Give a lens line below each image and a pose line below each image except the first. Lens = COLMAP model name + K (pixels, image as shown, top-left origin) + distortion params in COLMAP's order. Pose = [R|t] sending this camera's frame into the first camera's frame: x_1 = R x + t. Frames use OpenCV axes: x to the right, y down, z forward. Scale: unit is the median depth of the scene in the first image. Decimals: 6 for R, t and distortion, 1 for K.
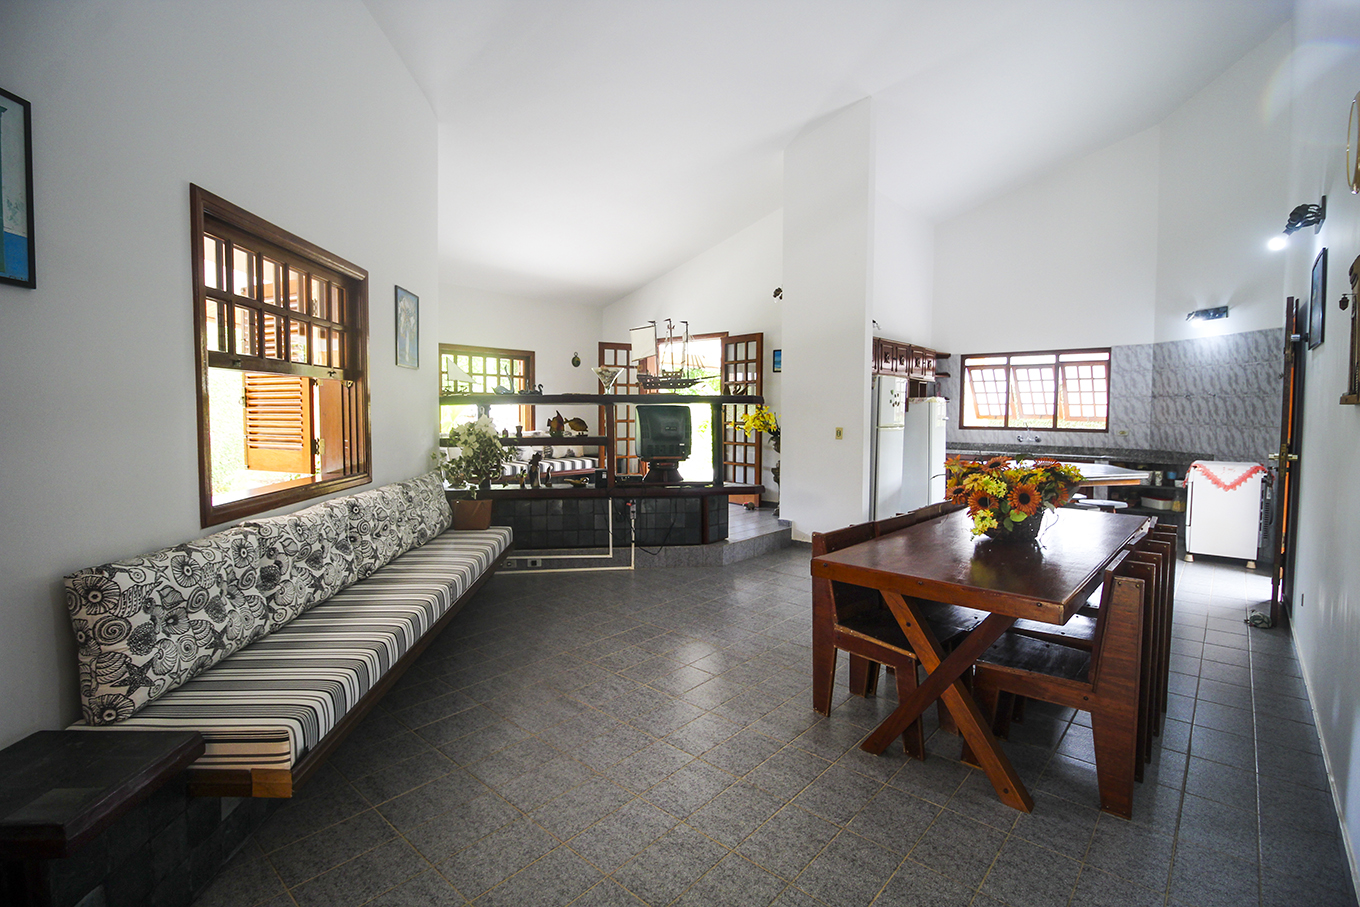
lens RADIAL K [[627.2, 0, 698.9], [0, 627.2, 458.8], [0, 0, 1]] dist [-0.011705, -0.007675]
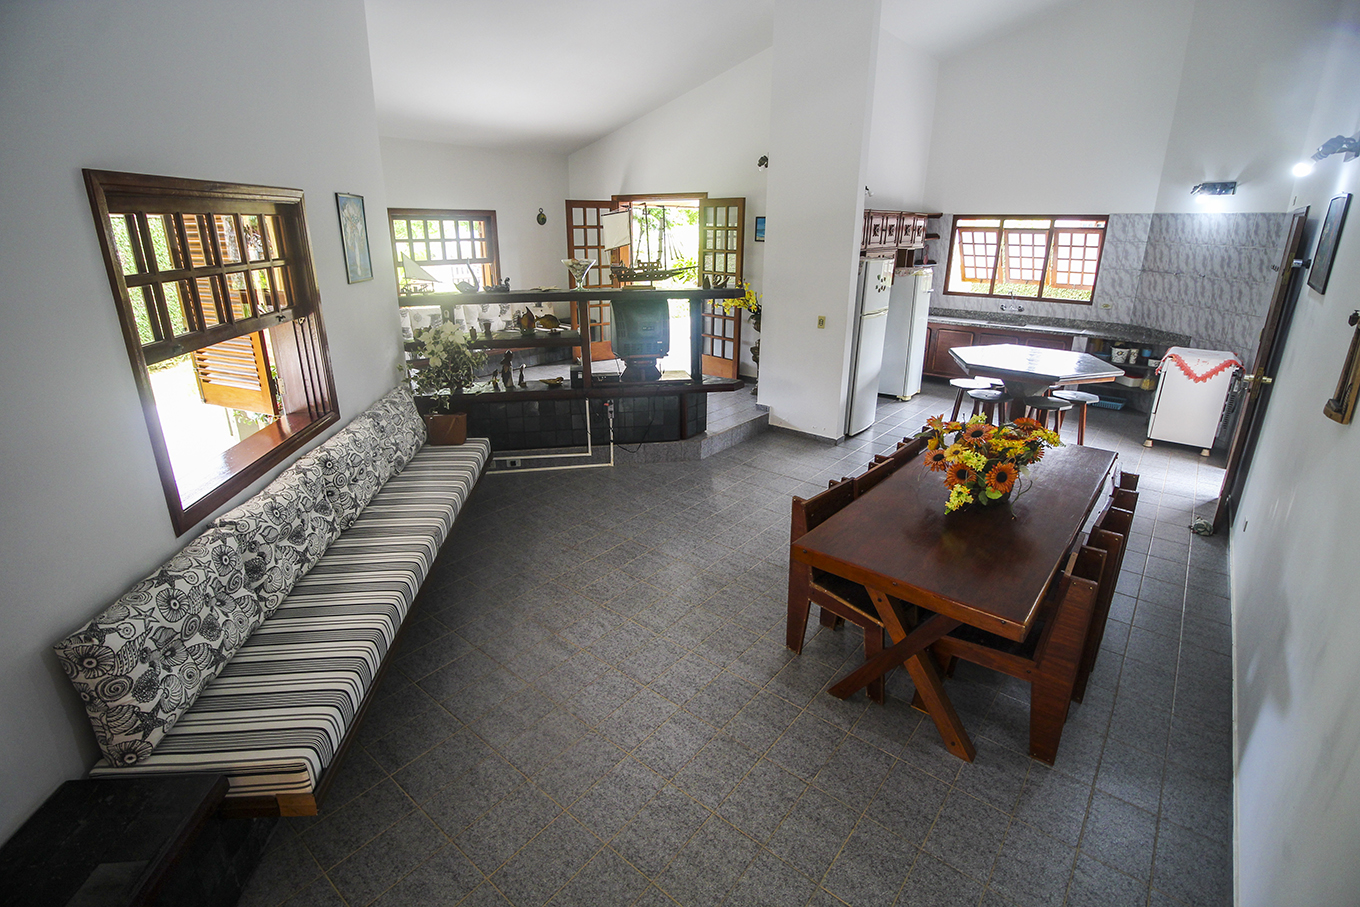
lens RADIAL K [[627.2, 0, 699.2], [0, 627.2, 450.0], [0, 0, 1]] dist [-0.011705, -0.007675]
pose [[0.999210, -0.005588, 0.039351, -0.004467], [-0.004815, 0.965760, 0.259394, -0.097445], [-0.039453, -0.259378, 0.964970, 0.019845]]
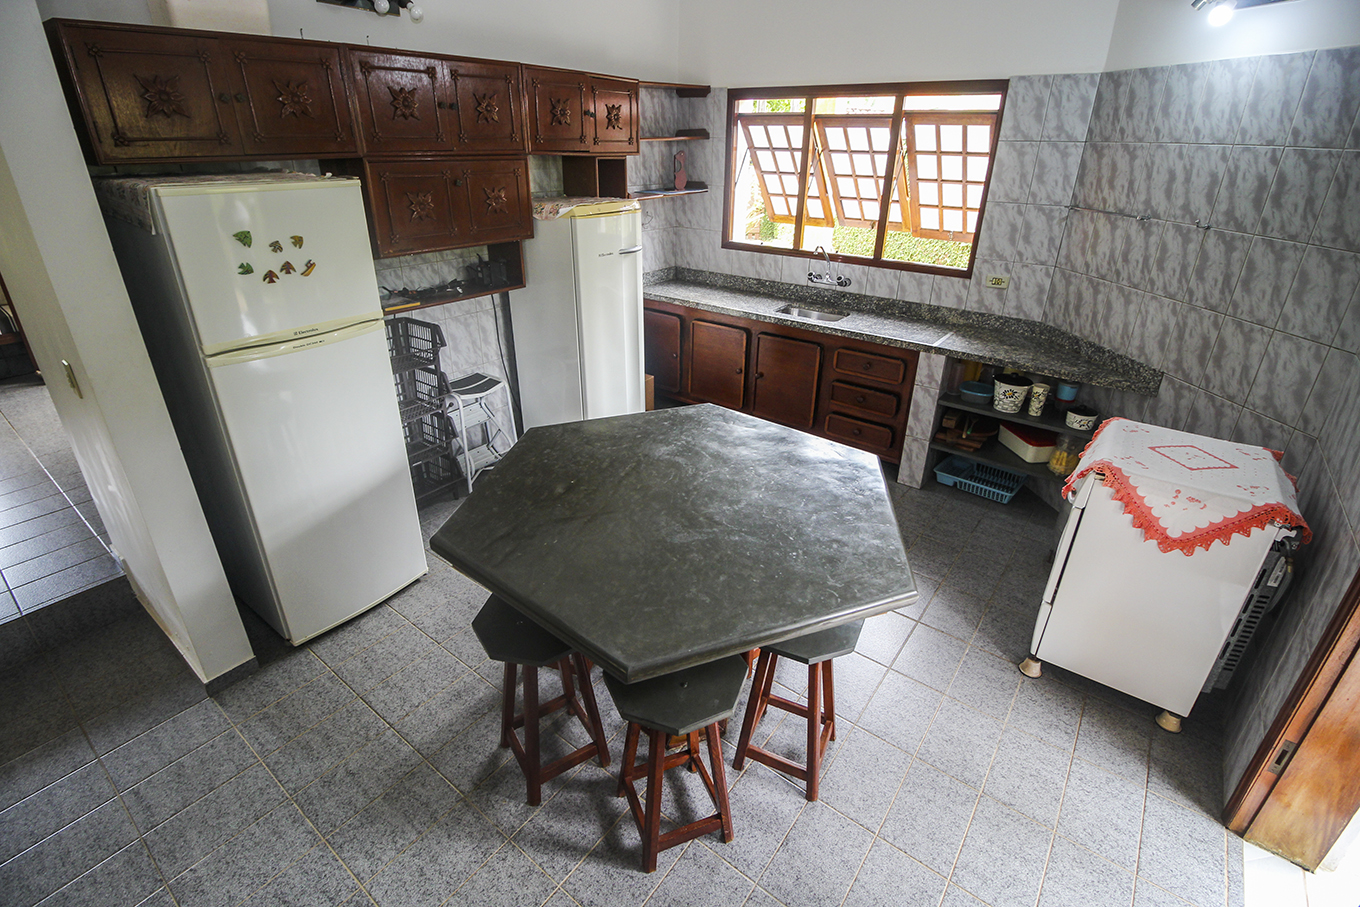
lens RADIAL K [[627.2, 0, 684.1], [0, 627.2, 449.7], [0, 0, 1]] dist [-0.011705, -0.007675]
pose [[0.998194, -0.012739, 0.058710, 0.531881], [-0.009763, 0.929872, 0.367753, -0.125219], [-0.059277, -0.367662, 0.928068, 0.676007]]
